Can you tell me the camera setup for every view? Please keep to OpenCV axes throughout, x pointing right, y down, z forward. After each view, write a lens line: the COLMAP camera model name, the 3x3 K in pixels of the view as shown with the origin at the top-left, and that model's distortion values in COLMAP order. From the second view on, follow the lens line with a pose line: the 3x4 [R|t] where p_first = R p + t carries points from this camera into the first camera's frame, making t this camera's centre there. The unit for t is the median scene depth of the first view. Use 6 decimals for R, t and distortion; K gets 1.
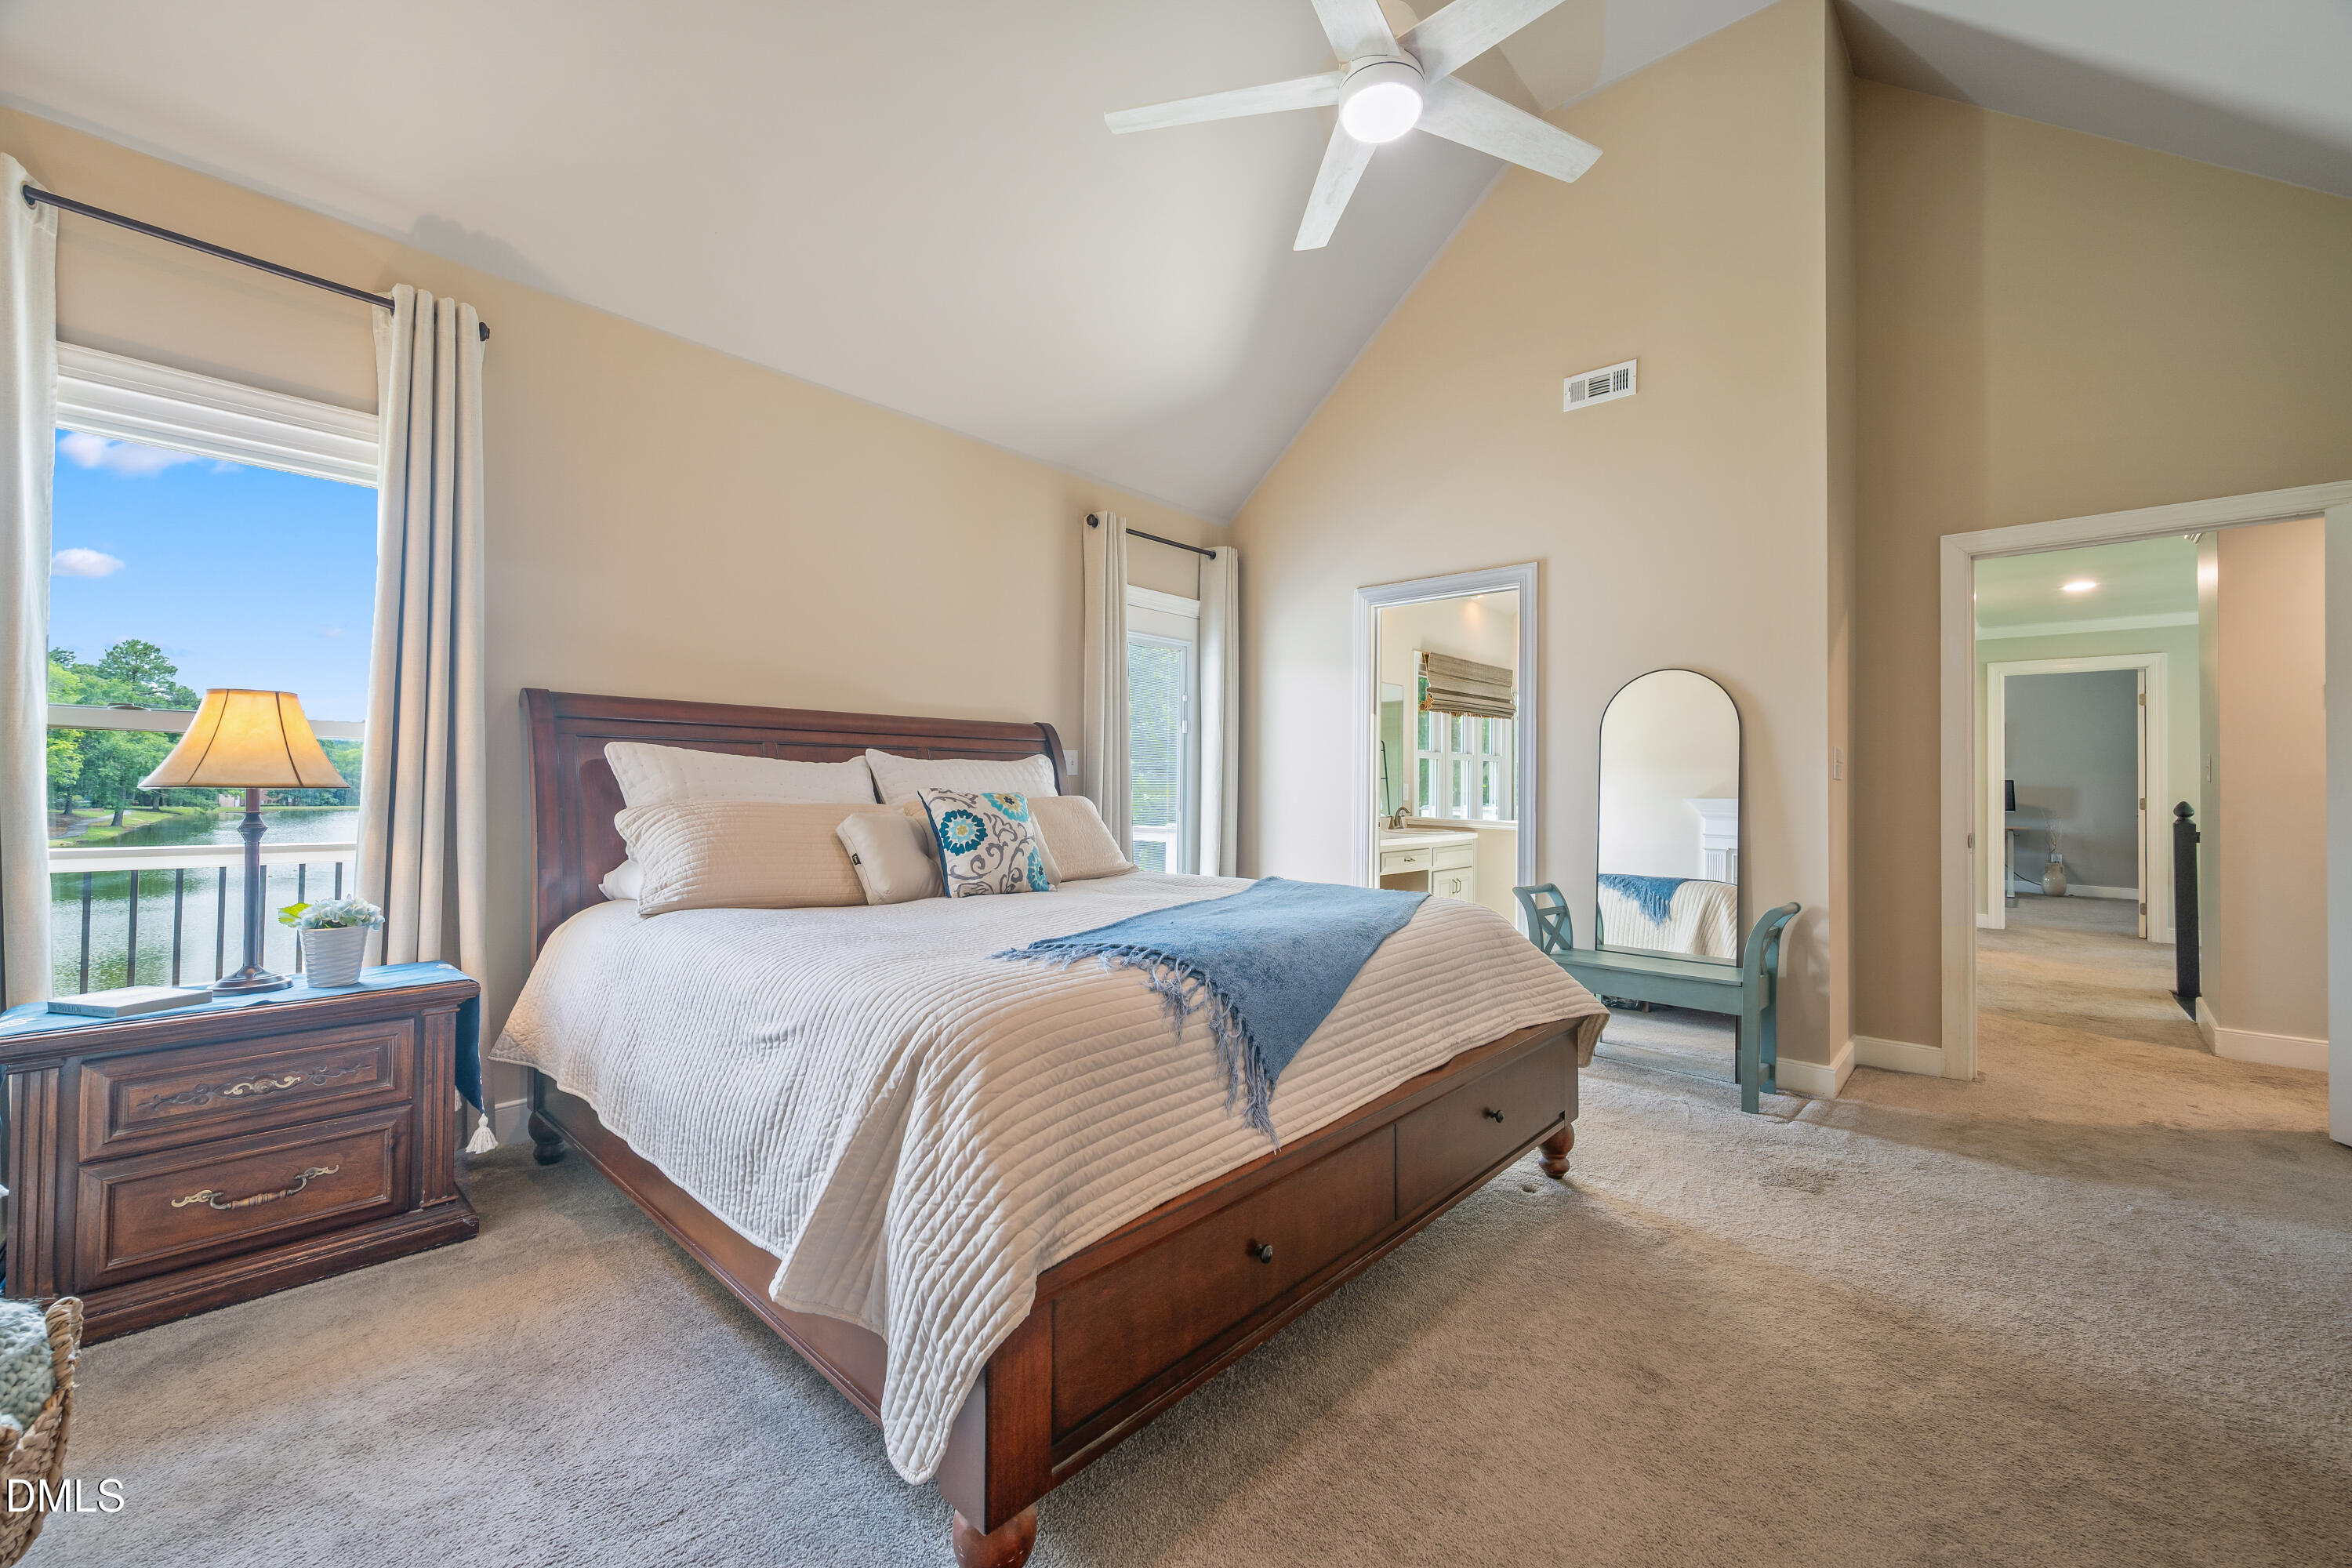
lens RADIAL K [[902.7, 0, 1164.3], [0, 902.7, 788.3], [0, 0, 1]] dist [-0.002637, -0.000300]
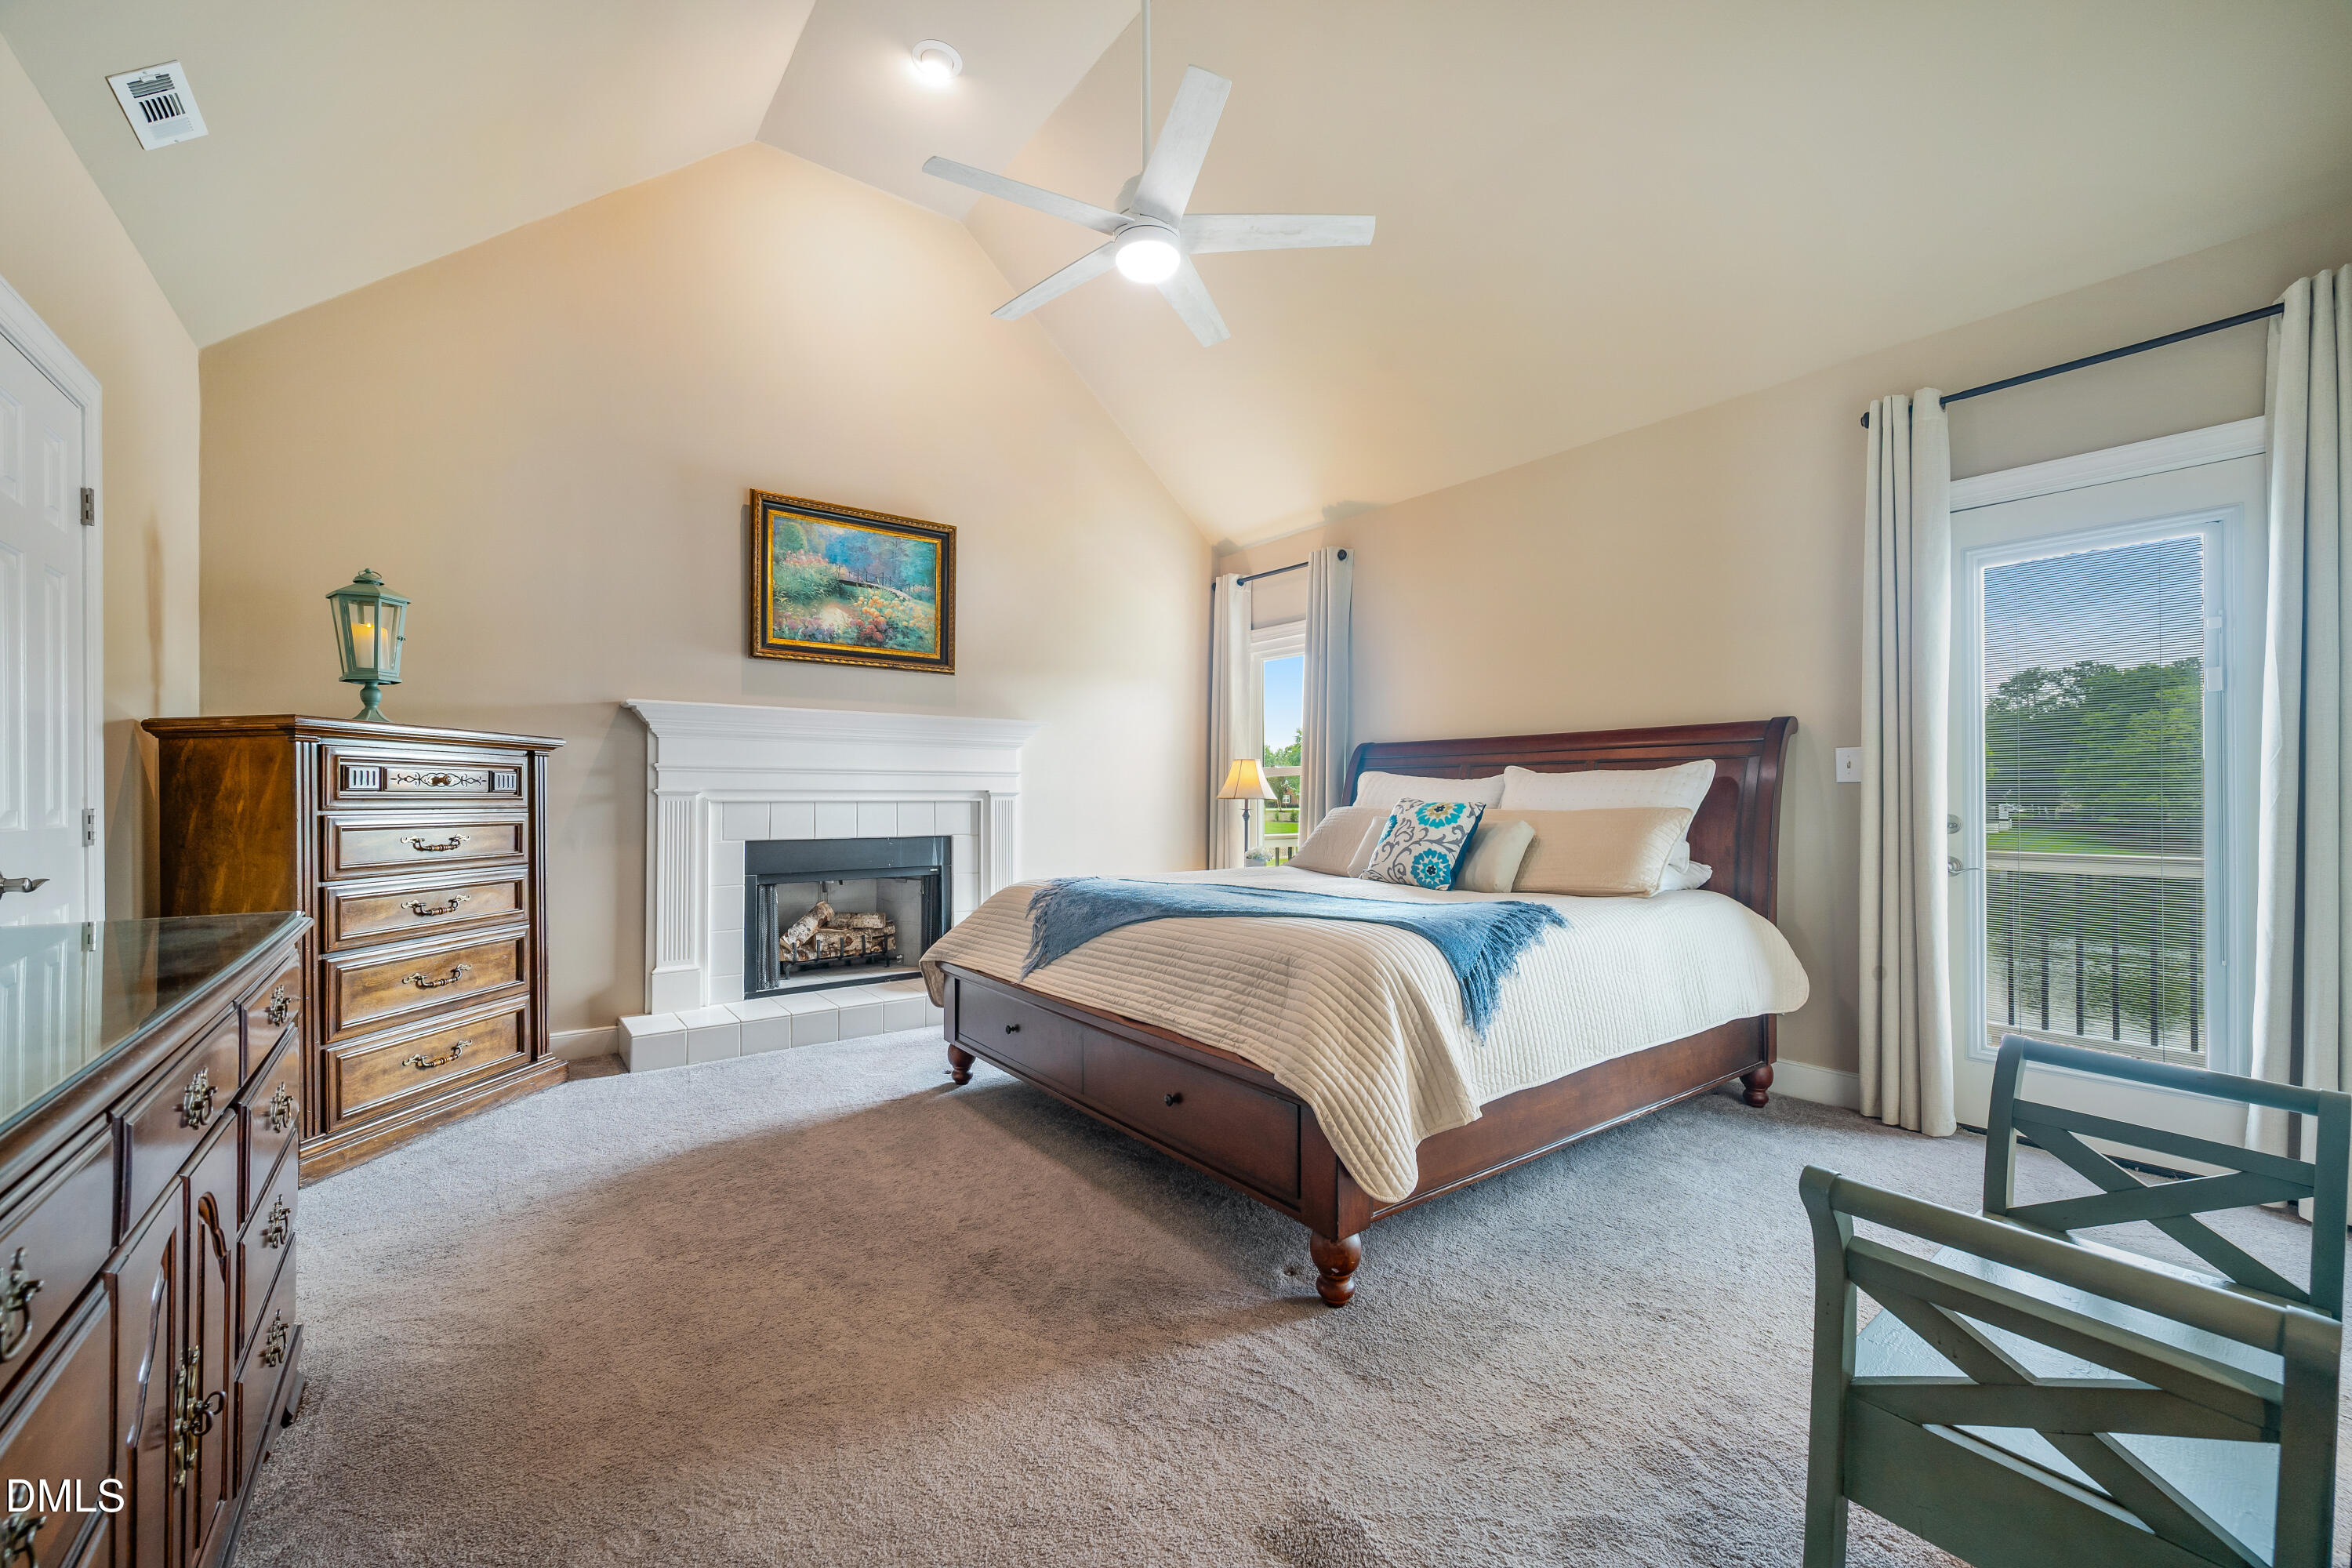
lens RADIAL K [[902.7, 0, 1164.3], [0, 902.7, 788.3], [0, 0, 1]] dist [-0.002637, -0.000300]
pose [[-0.151889, -0.013320, -0.988308, 1.081669], [-0.000837, 0.999911, -0.013348, 0.003005], [0.988397, -0.001201, -0.151886, 0.866581]]
